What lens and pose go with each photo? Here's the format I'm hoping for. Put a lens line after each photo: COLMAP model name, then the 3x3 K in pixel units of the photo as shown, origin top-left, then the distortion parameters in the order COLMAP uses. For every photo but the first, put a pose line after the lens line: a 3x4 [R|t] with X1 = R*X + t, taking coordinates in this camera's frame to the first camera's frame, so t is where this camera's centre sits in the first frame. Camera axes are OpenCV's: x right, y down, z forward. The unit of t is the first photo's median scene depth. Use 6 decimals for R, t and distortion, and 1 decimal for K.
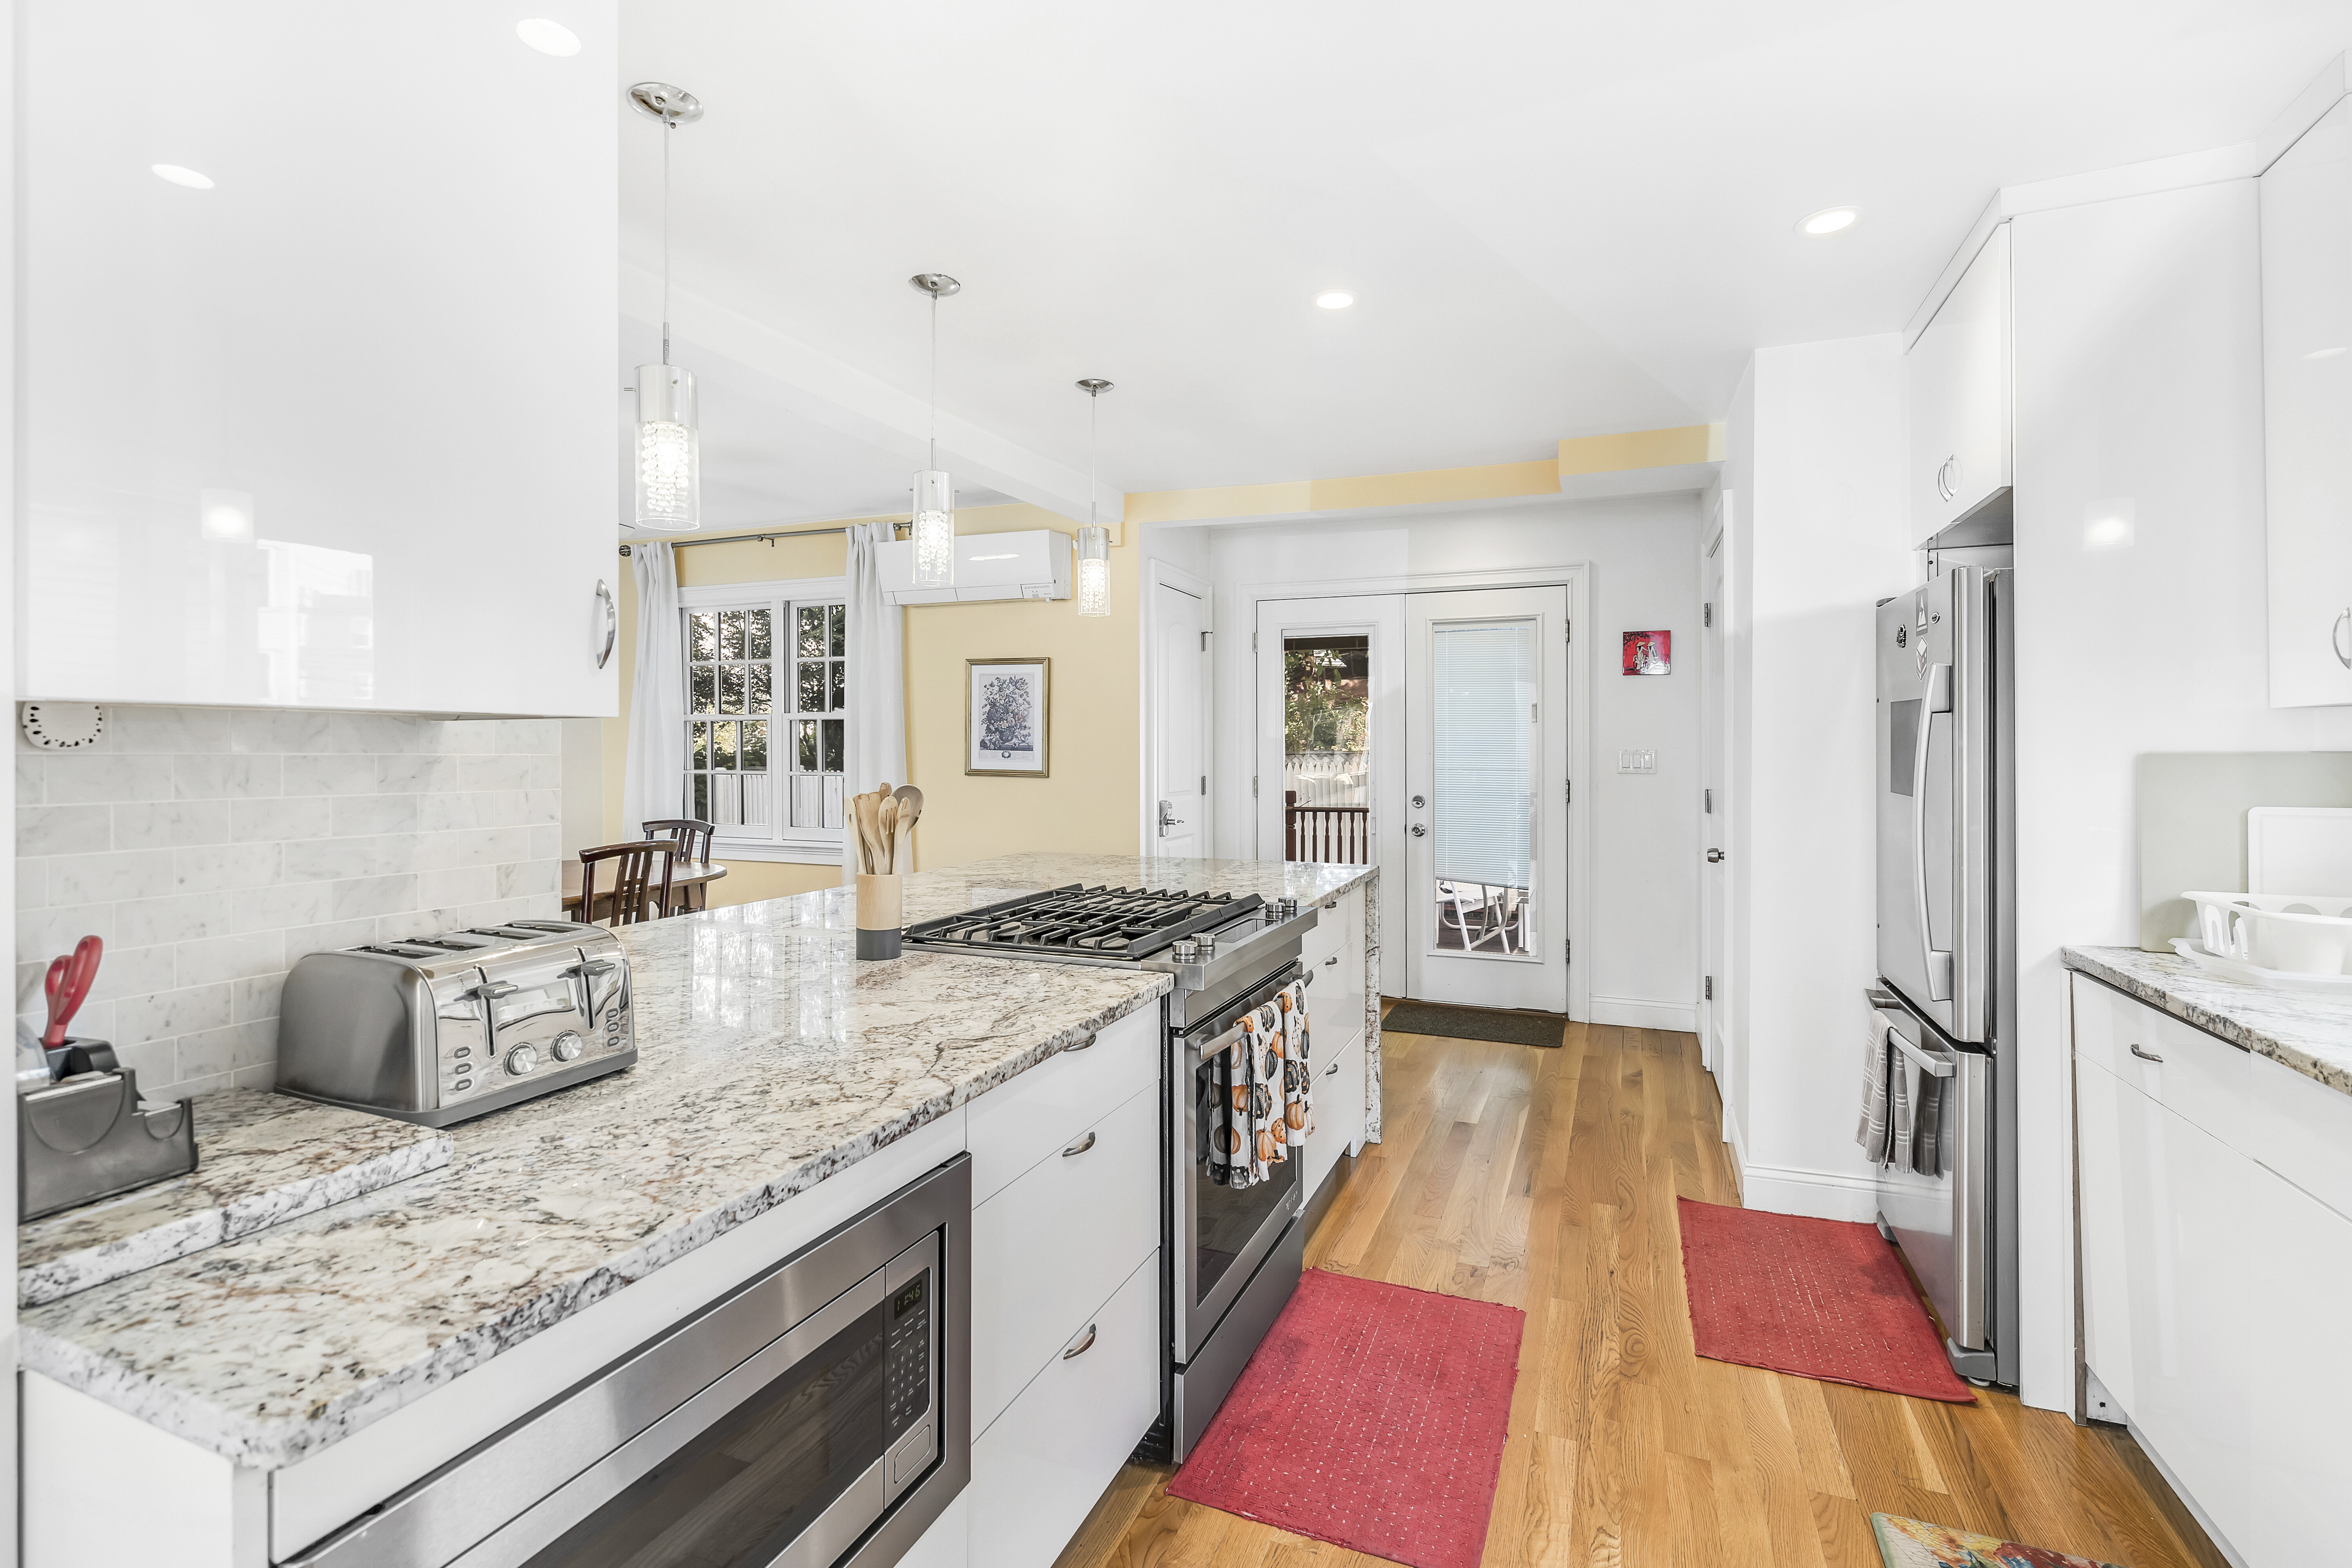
lens RADIAL K [[1076.7, 0, 1183.6], [0, 1076.7, 747.2], [0, 0, 1]] dist [-0.000925, 0.000328]
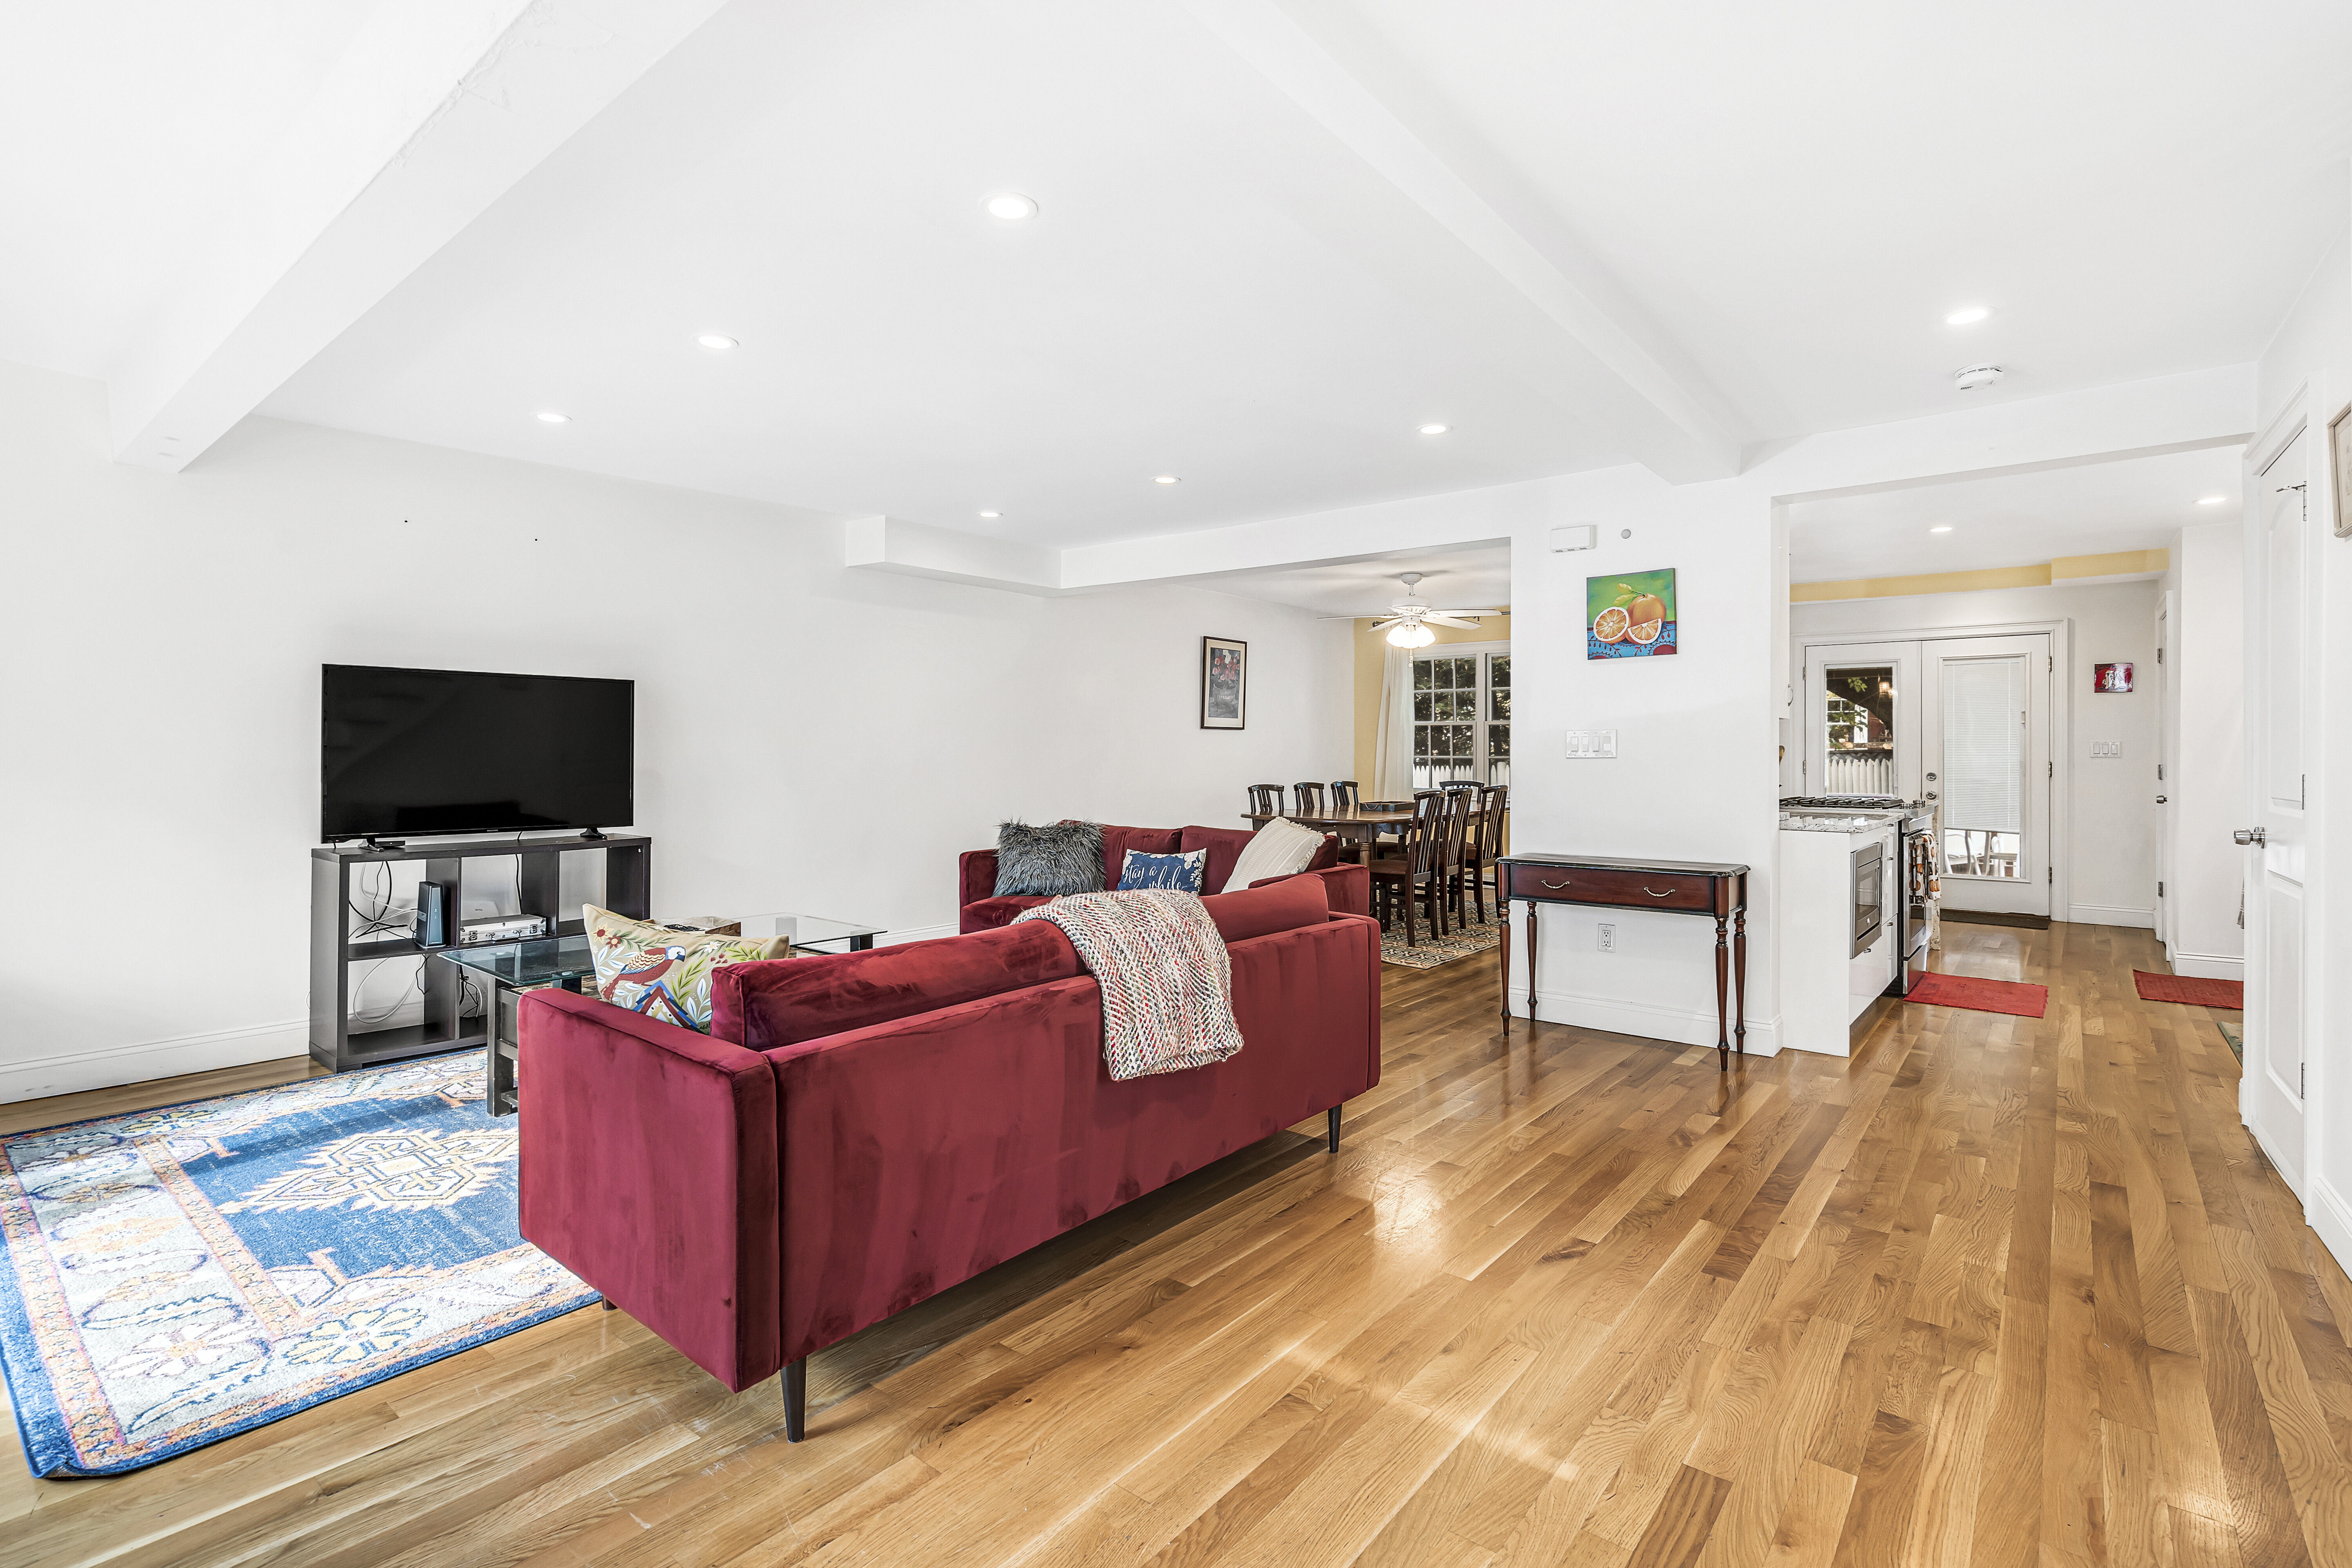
lens RADIAL K [[1076.7, 0, 1183.6], [0, 1076.7, 747.2], [0, 0, 1]] dist [-0.000925, 0.000328]
pose [[0.953980, 0.003436, -0.299850, -0.684346], [-0.006274, 0.999944, -0.008501, 0.058122], [0.299804, 0.009991, 0.953949, -1.573809]]
